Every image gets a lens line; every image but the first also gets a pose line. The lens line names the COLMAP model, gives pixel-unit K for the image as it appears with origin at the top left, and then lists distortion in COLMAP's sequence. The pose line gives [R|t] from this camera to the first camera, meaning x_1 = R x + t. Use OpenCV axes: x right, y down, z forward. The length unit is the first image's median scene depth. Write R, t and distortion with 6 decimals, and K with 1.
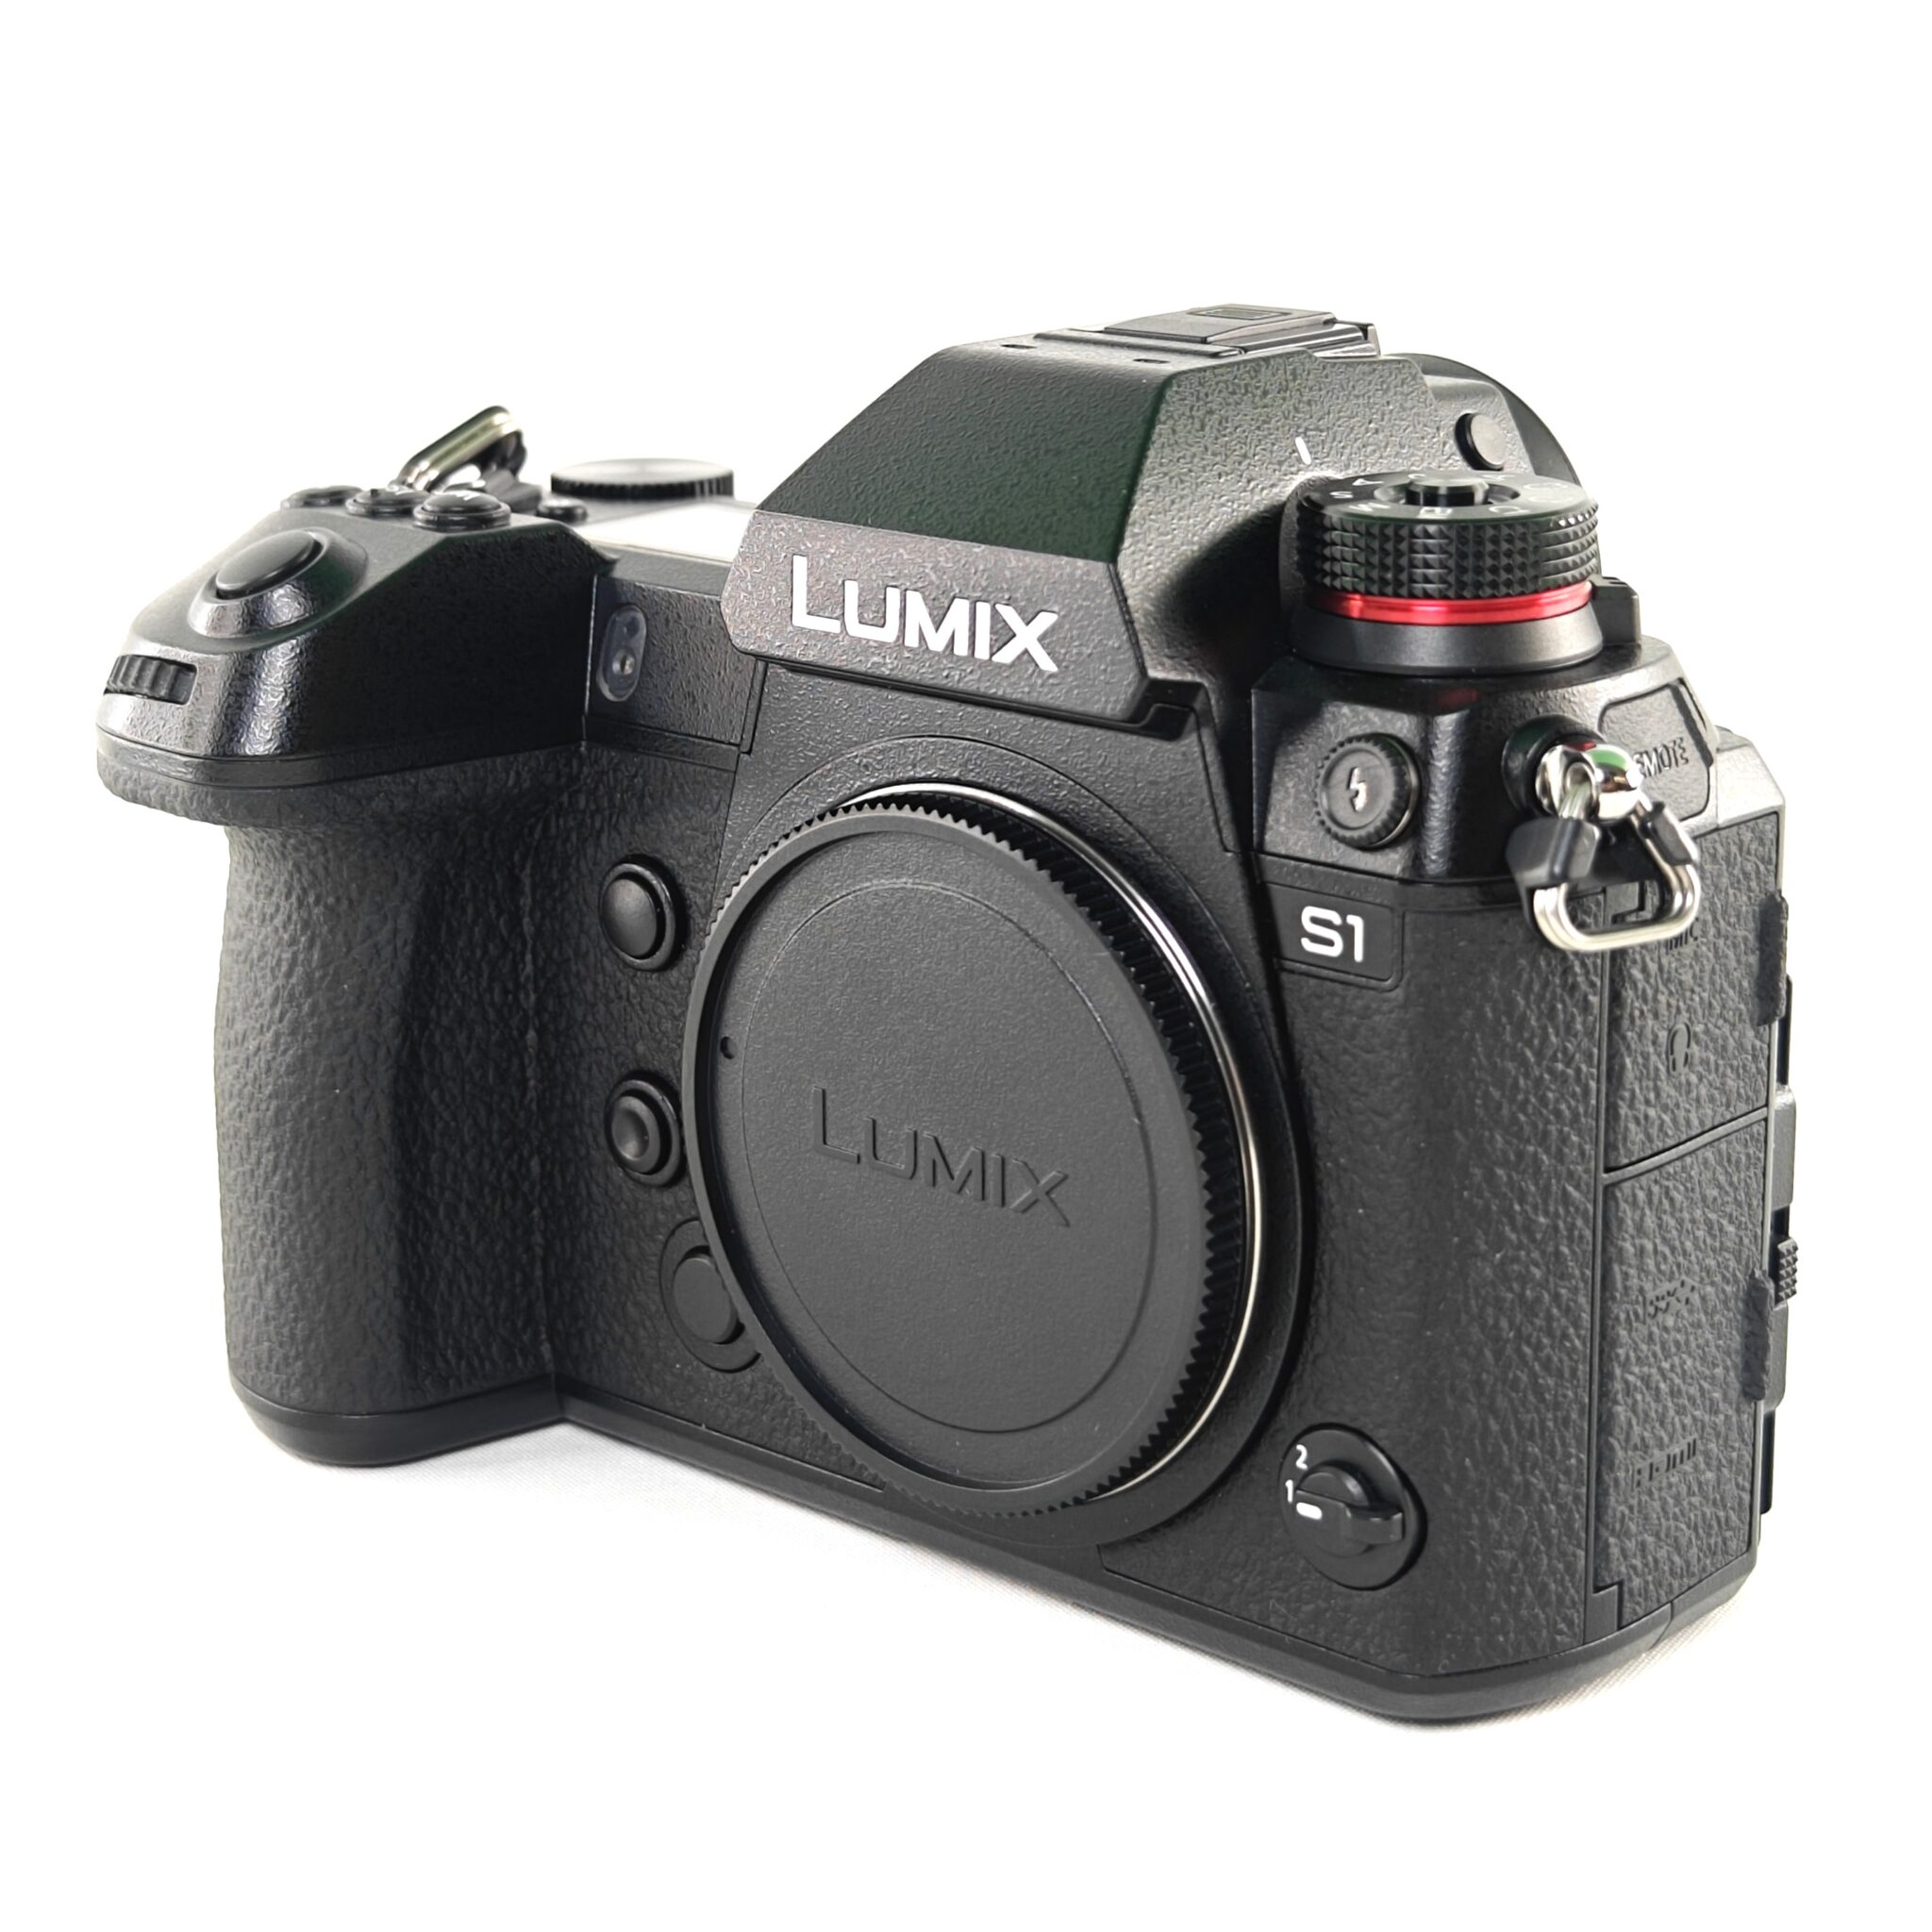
lens RADIAL K [[4368.9, 0, 965.3], [0, 4368.9, 1019.9], [0, 0, 1]] dist [0.482418, 0.037948]
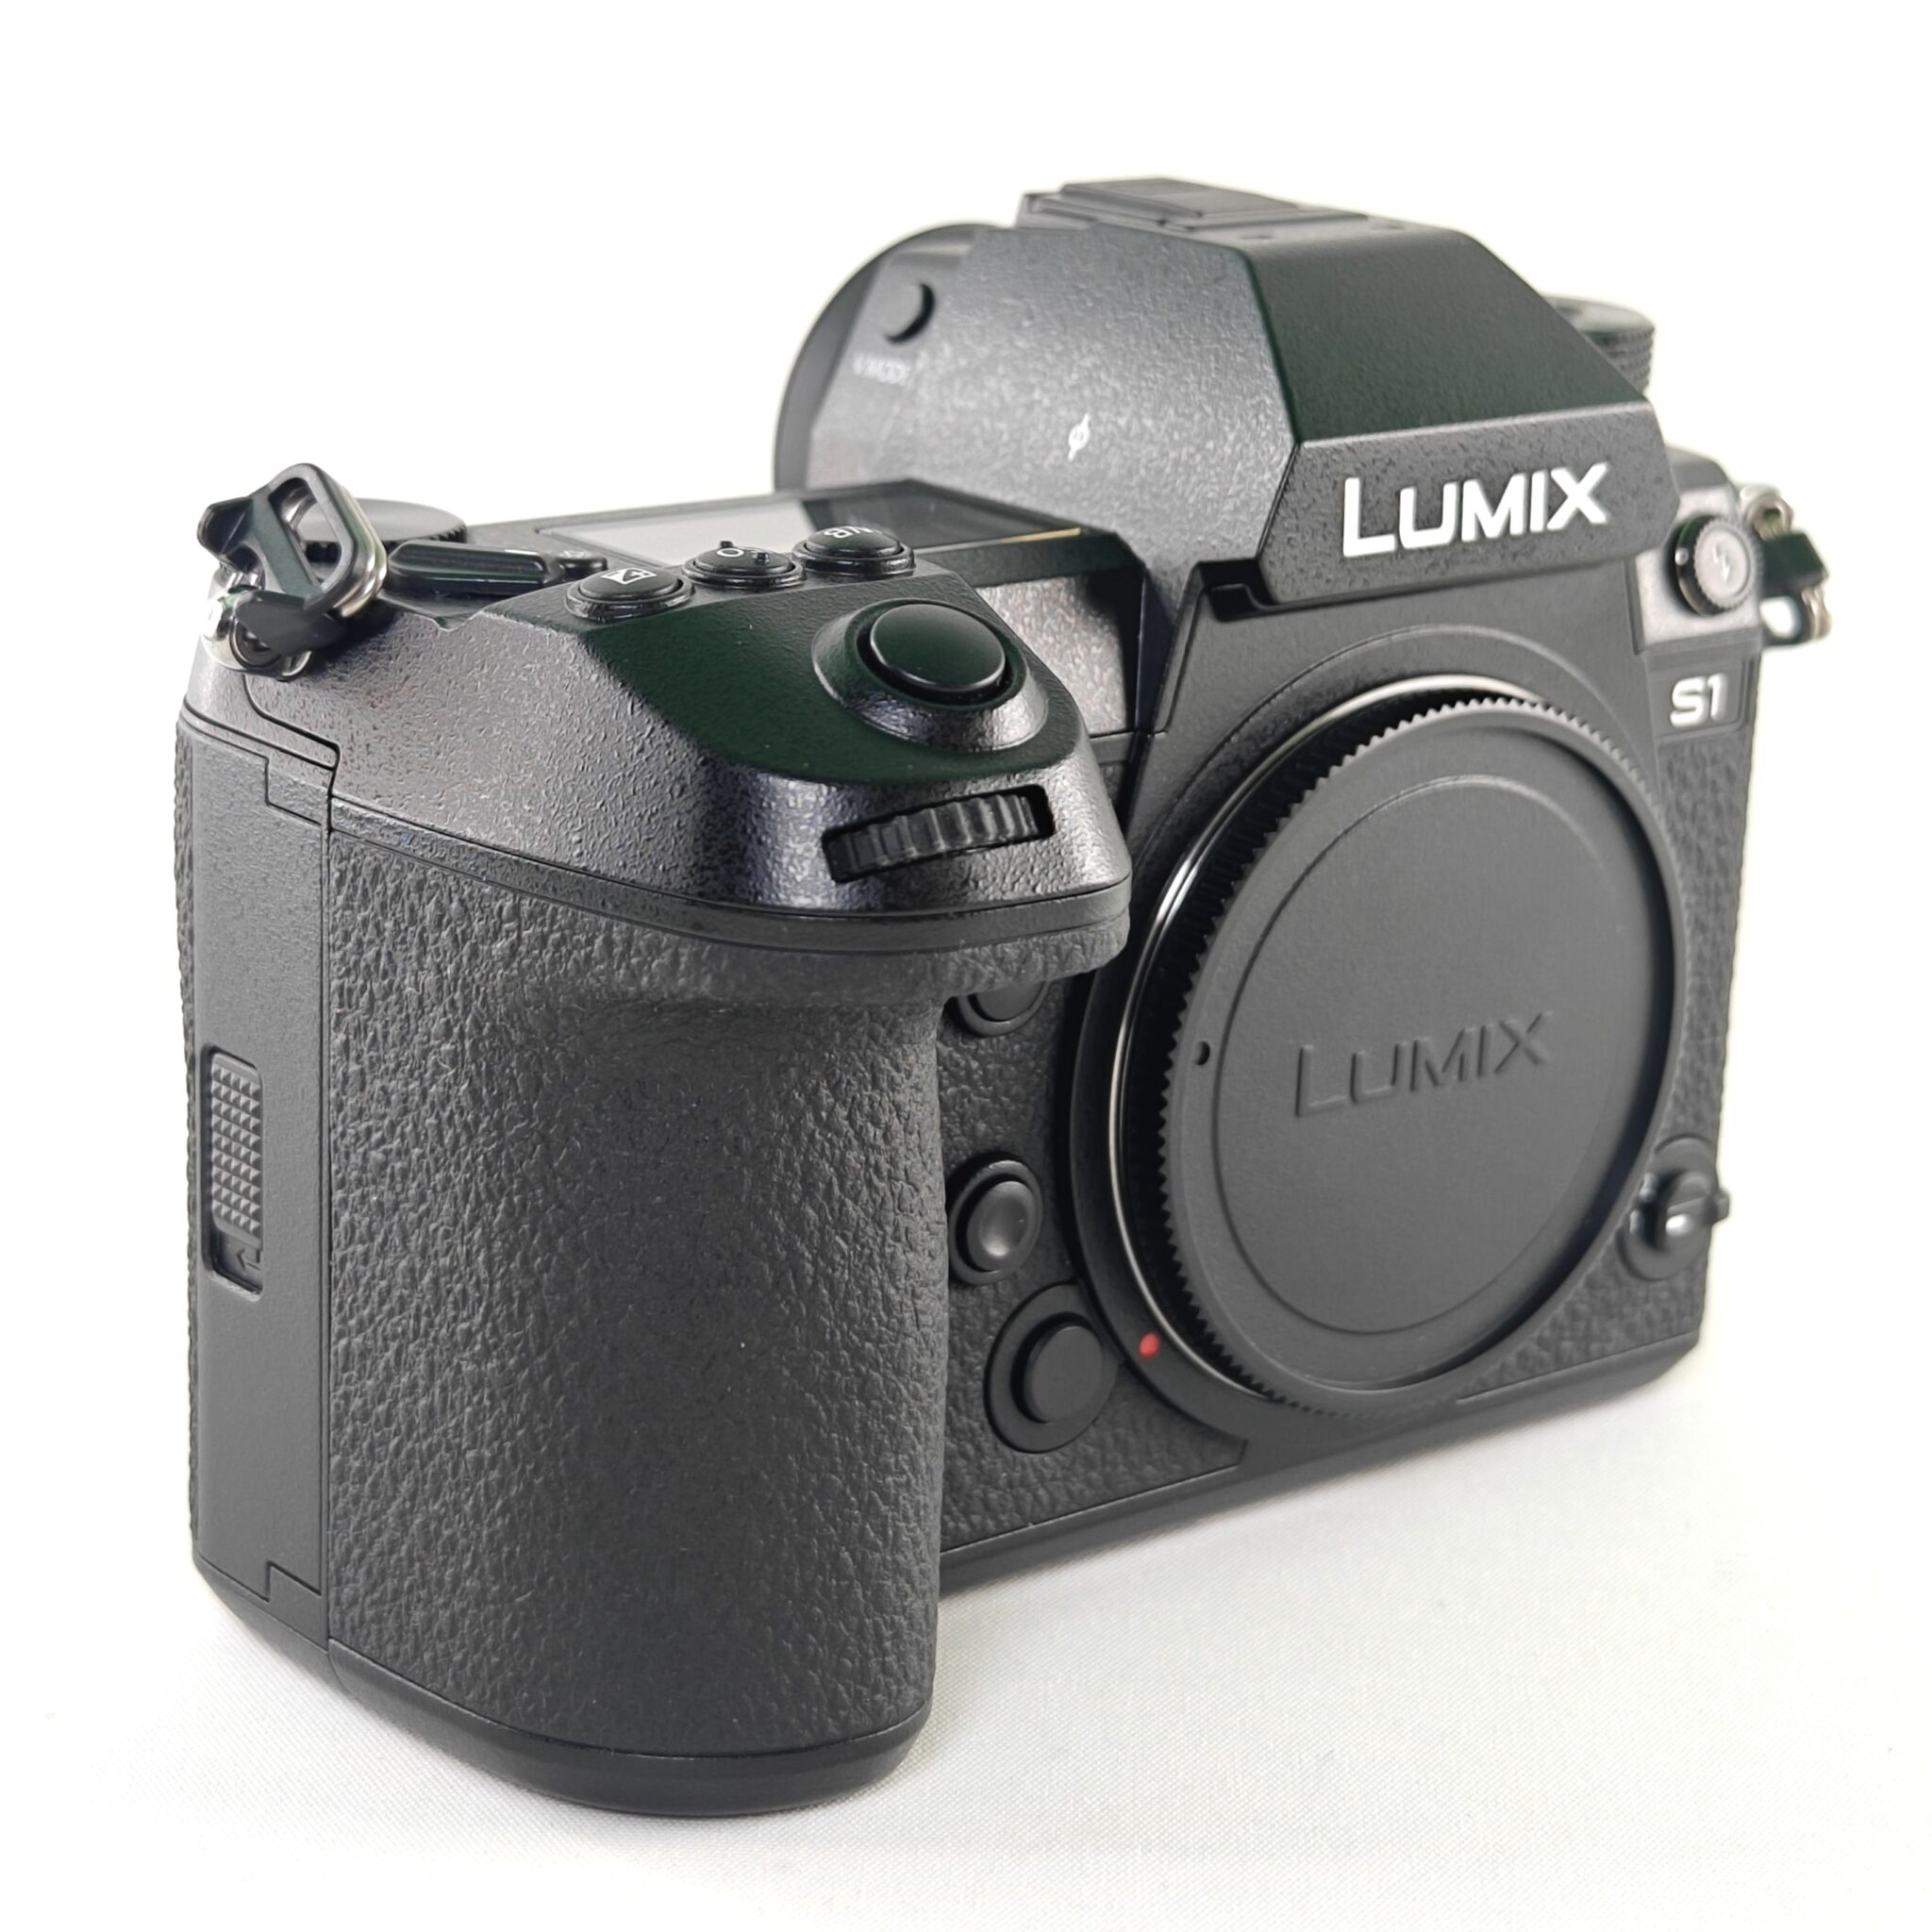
lens RADIAL K [[4470.1, 0, 966.0], [0, 4470.1, 966.0], [0, 0, 1]] dist [0.173586, -0.108054]
pose [[0.138620, -0.266245, 0.953886, -1.016125], [0.235934, 0.944331, 0.229292, -0.253339], [-0.961831, 0.193270, 0.193720, 0.942979]]
